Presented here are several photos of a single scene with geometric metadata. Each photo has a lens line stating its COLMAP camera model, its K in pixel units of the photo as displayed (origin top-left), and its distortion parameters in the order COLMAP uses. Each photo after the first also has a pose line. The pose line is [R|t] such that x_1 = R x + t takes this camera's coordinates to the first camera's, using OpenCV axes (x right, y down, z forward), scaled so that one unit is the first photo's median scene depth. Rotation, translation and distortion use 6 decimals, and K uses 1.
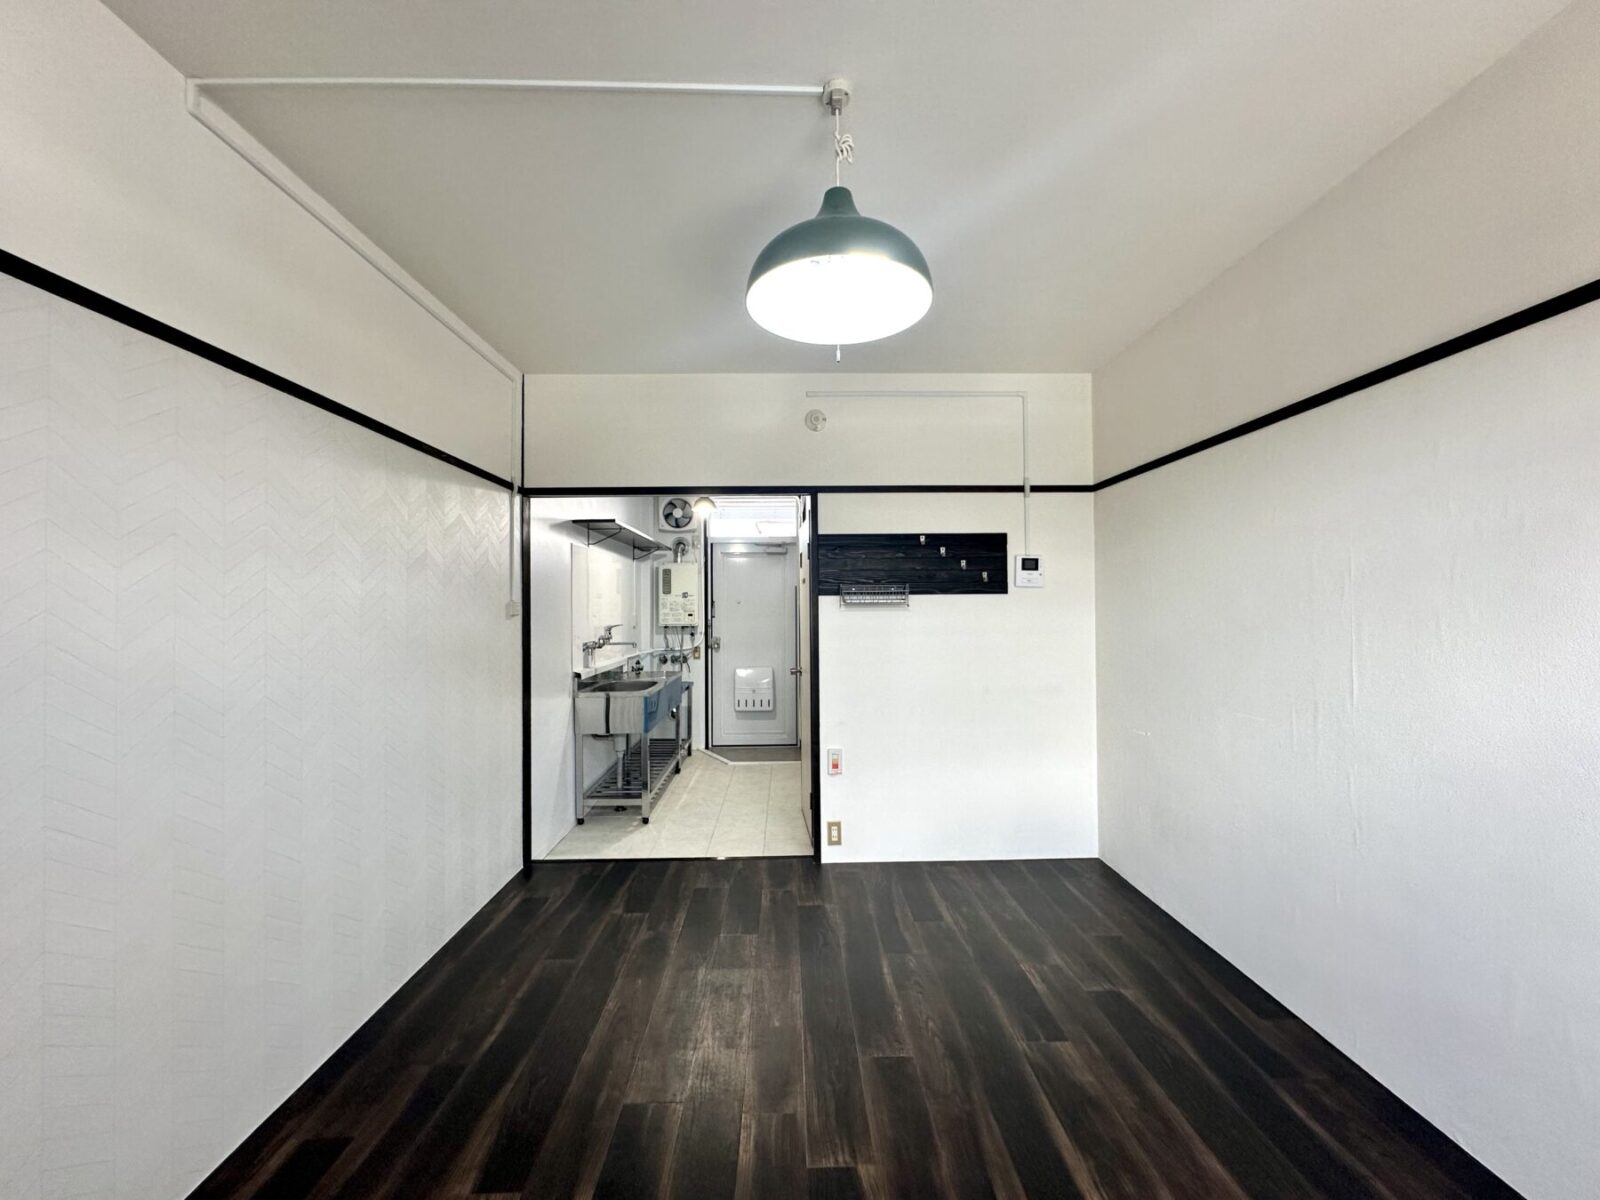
lens RADIAL K [[638.6, 0, 803.5], [0, 638.6, 600.6], [0, 0, 1]] dist [-0.001800, -0.000109]
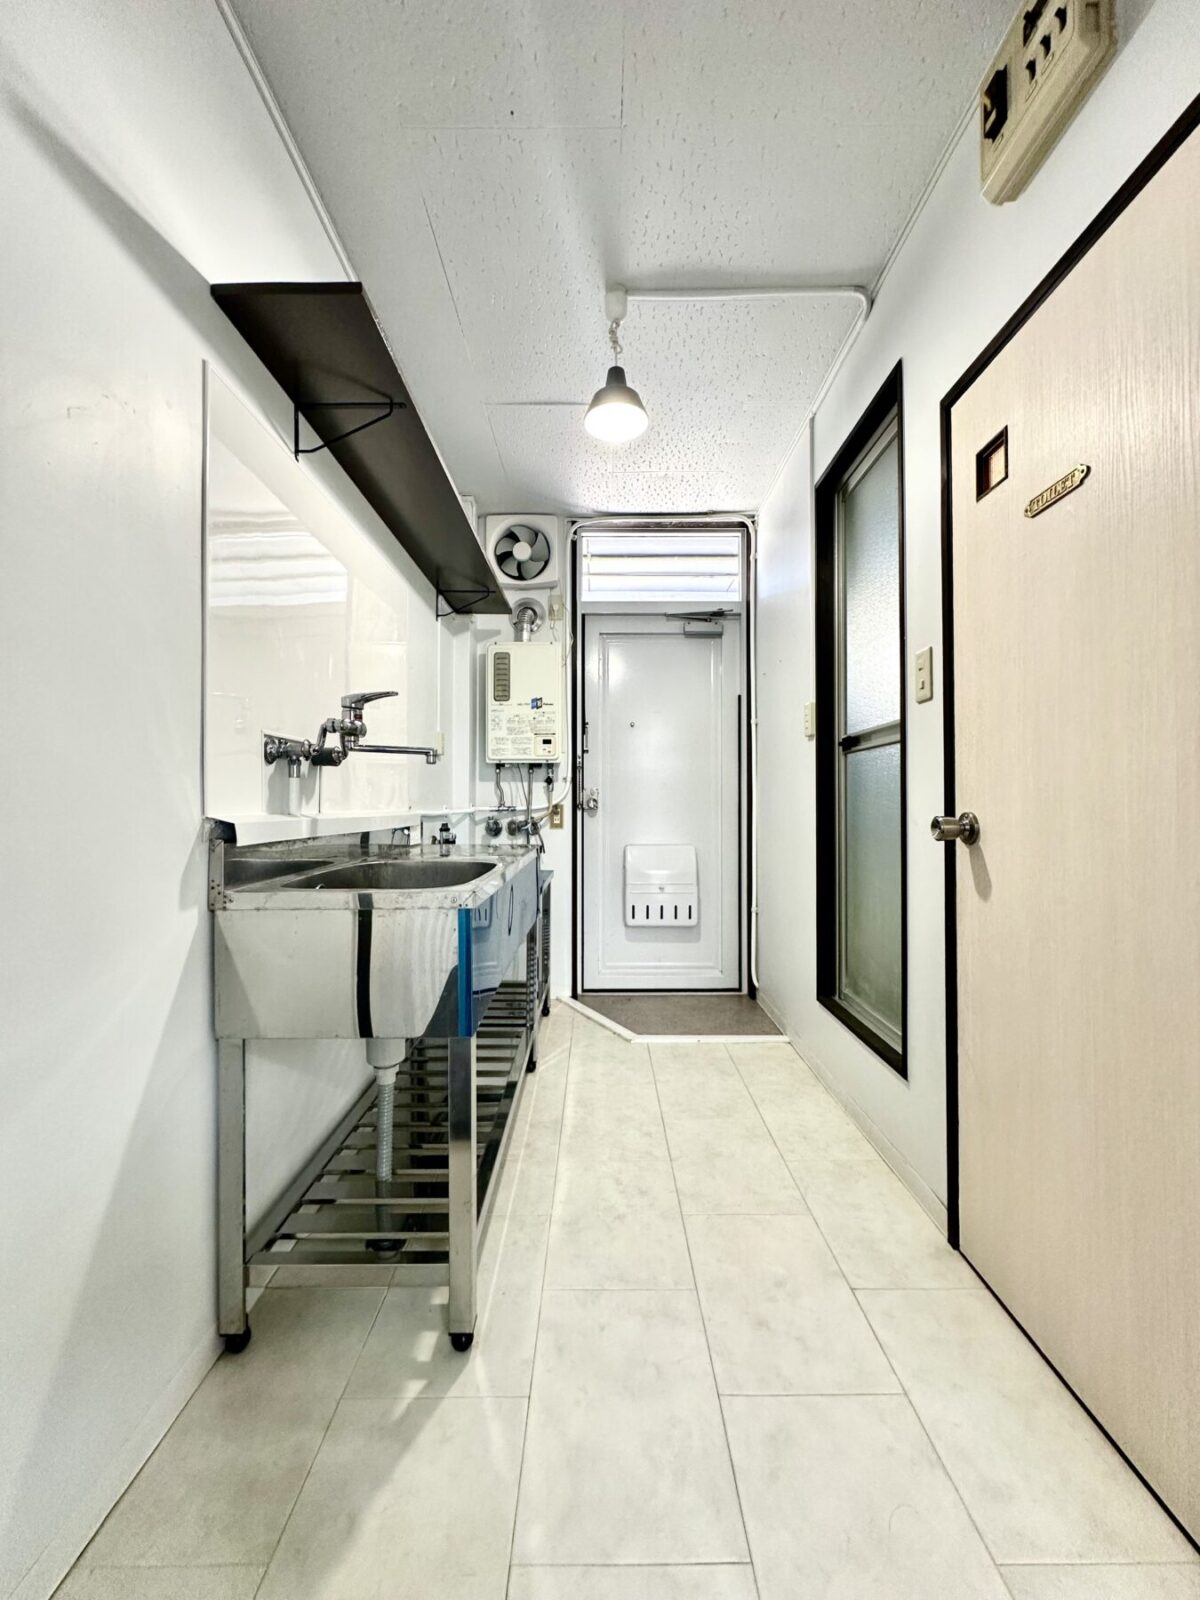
lens RADIAL K [[638.6, 0, 600.0], [0, 638.6, 800.0], [0, 0, 1]] dist [-0.001800, -0.000109]
pose [[0.999700, 0.005888, -0.023766, -0.120914], [-0.005818, 0.999979, 0.003004, 0.067757], [0.023783, -0.002865, 0.999713, 0.481011]]
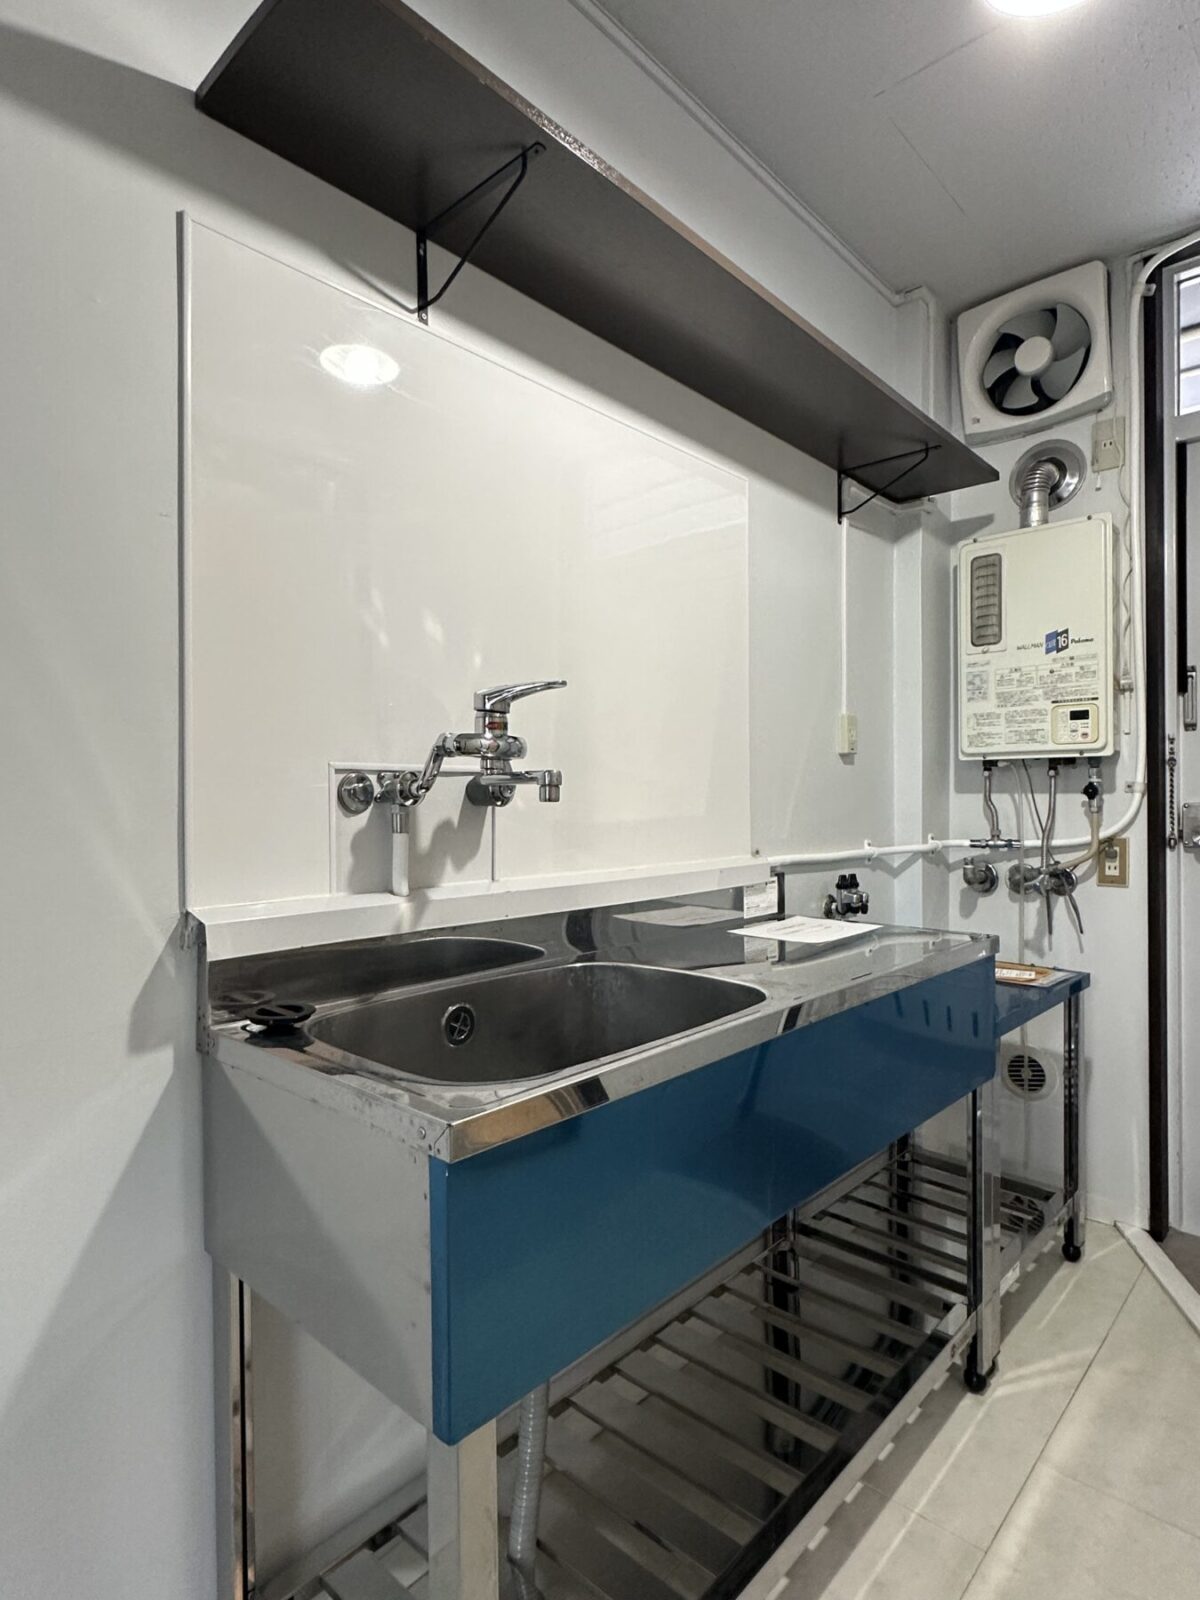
lens RADIAL K [[875.4, 0, 593.2], [0, 875.4, 796.2], [0, 0, 1]] dist [-0.001667, 0.000342]
pose [[0.712584, 0.001509, -0.701585, -0.067326], [0.006682, 0.999938, 0.008937, 0.051038], [0.701555, -0.011056, 0.712530, 0.601283]]
